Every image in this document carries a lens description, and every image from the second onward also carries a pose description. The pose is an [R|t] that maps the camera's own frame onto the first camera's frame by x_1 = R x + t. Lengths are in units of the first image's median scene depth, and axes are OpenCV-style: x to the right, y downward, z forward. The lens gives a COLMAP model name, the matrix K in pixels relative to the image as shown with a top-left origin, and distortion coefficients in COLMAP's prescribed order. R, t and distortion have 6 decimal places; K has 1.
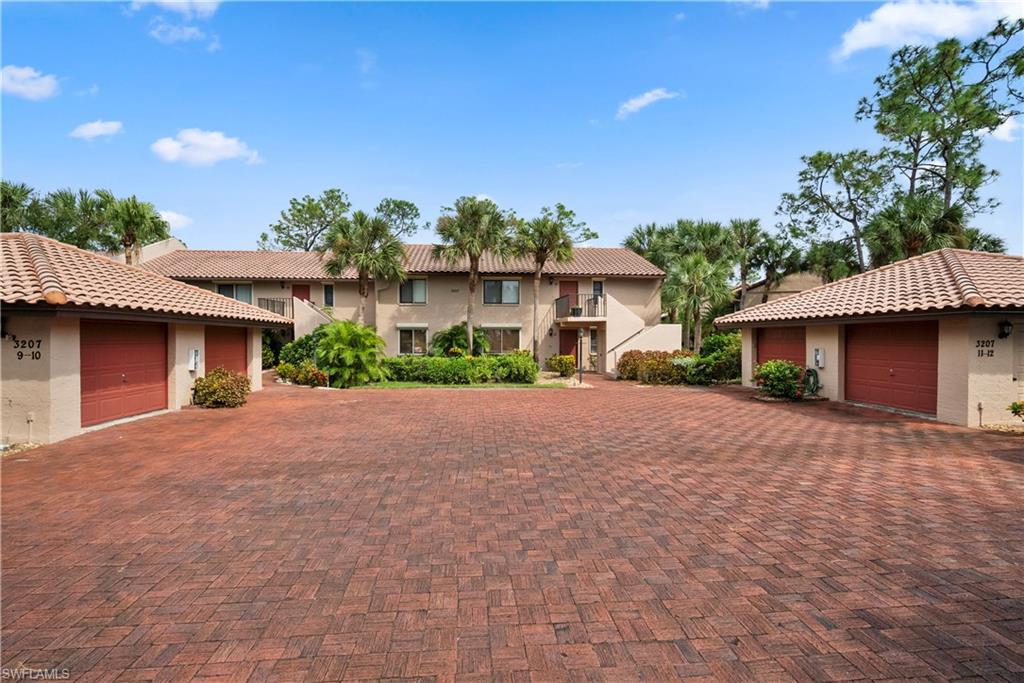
lens RADIAL K [[450.5, 0, 511.9], [0, 450.5, 340.2], [0, 0, 1]] dist [-0.005130, 0.000529]
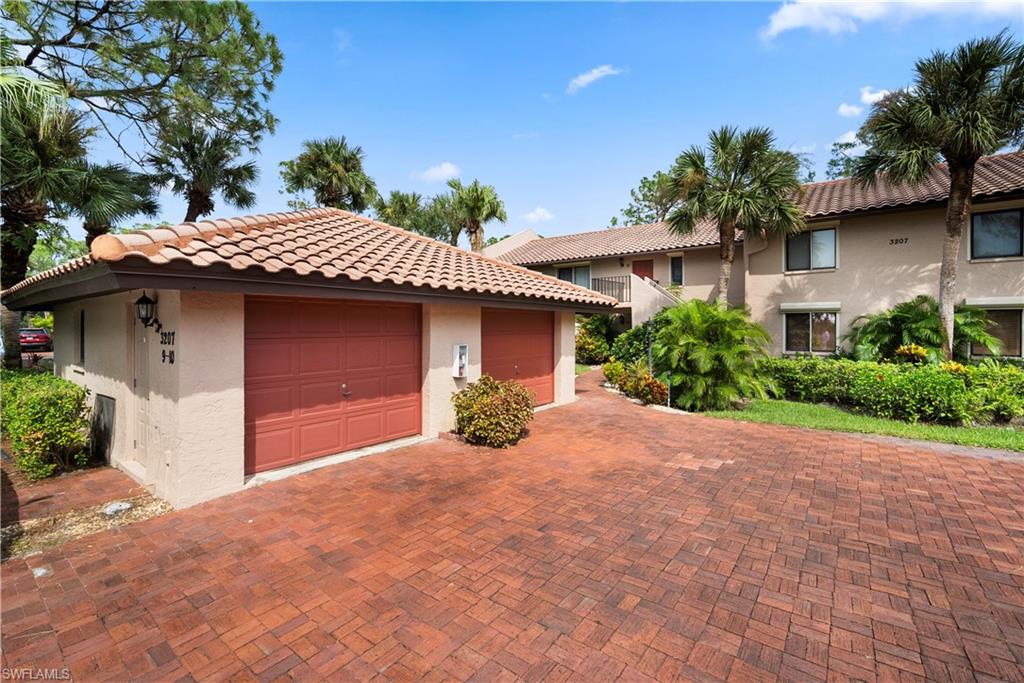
lens RADIAL K [[450.5, 0, 514.8], [0, 450.5, 326.6], [0, 0, 1]] dist [-0.005130, 0.000529]
pose [[0.734364, -0.000667, -0.678755, -0.117251], [-0.002246, 0.999992, -0.003412, -0.002332], [0.678752, 0.004030, 0.734357, 0.326502]]
